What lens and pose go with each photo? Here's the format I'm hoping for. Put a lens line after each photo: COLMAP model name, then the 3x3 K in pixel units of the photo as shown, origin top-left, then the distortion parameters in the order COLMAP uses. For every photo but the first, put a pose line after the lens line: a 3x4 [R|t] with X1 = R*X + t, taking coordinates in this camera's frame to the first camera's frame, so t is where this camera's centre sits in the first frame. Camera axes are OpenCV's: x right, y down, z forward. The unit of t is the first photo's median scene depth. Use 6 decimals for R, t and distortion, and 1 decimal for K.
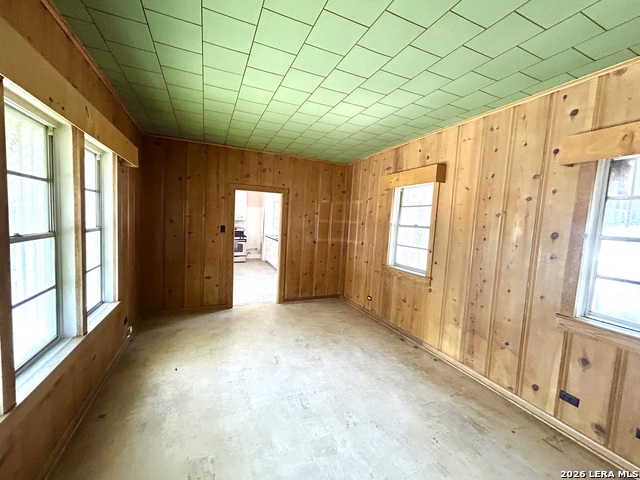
lens RADIAL K [[257.6, 0, 318.5], [0, 257.6, 239.6], [0, 0, 1]] dist [-0.000790, 0.000364]
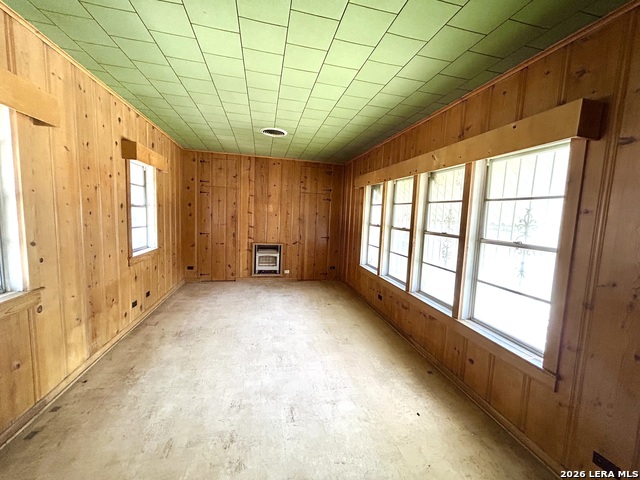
lens RADIAL K [[257.6, 0, 318.5], [0, 257.6, 239.6], [0, 0, 1]] dist [-0.000790, 0.000364]
pose [[-0.975406, -0.112781, 0.189379, -0.346307], [-0.078027, 0.980222, 0.181871, -0.142351], [-0.206145, 0.162621, -0.964914, 1.758621]]
